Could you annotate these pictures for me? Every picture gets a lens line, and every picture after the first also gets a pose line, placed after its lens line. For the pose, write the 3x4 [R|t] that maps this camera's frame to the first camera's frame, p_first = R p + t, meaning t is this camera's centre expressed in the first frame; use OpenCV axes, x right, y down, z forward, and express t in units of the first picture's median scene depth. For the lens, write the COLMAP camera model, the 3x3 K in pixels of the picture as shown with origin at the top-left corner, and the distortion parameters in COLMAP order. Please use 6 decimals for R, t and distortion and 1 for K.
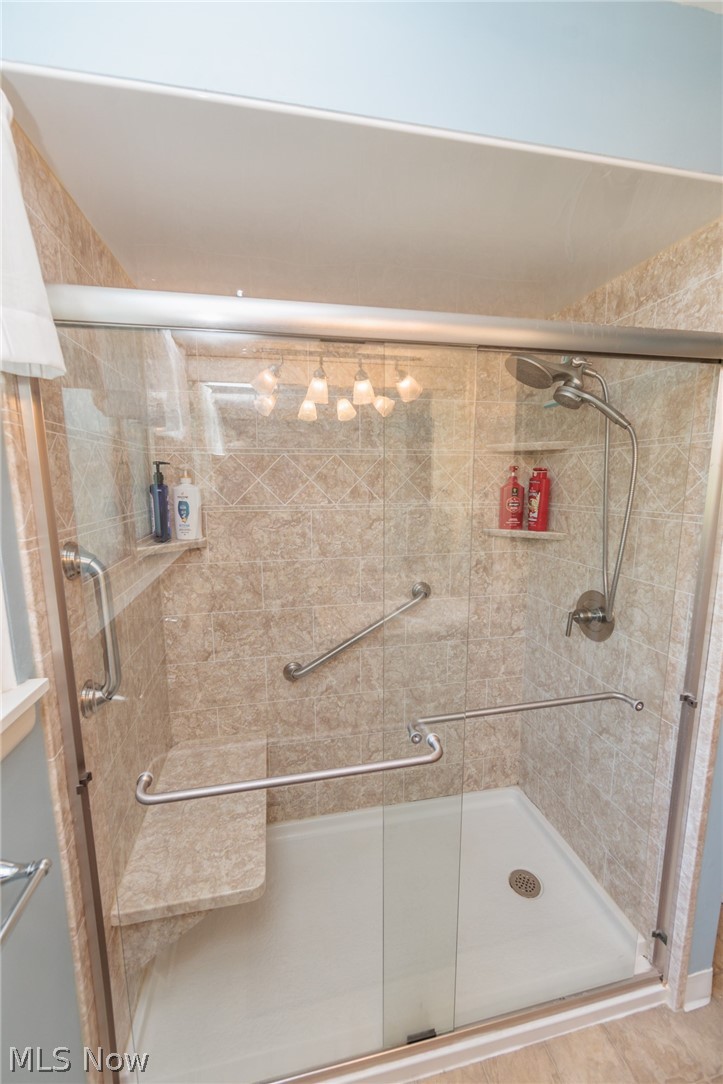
lens RADIAL K [[427.9, 0, 361.9], [0, 427.9, 543.8], [0, 0, 1]] dist [-0.002695, -0.000106]
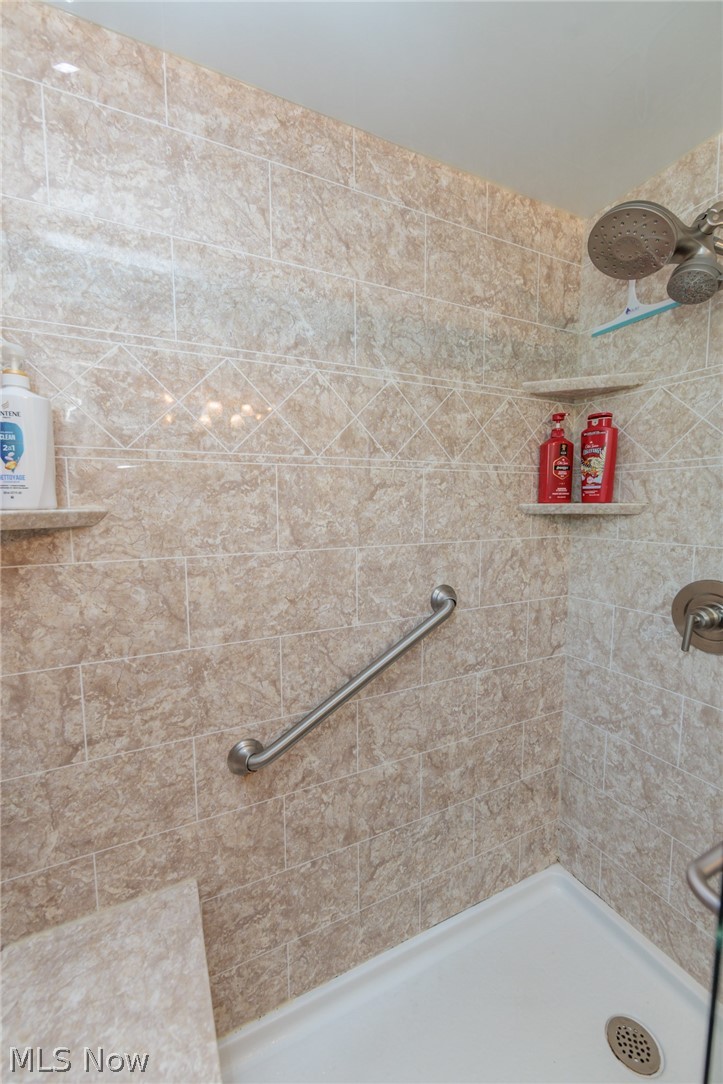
lens RADIAL K [[427.9, 0, 360.9], [0, 427.9, 542.3], [0, 0, 1]] dist [-0.002695, -0.000106]
pose [[0.970608, -0.025015, 0.239364, -0.141766], [0.037856, 0.998071, -0.049202, 0.053987], [-0.237671, 0.056817, 0.969683, 0.410061]]
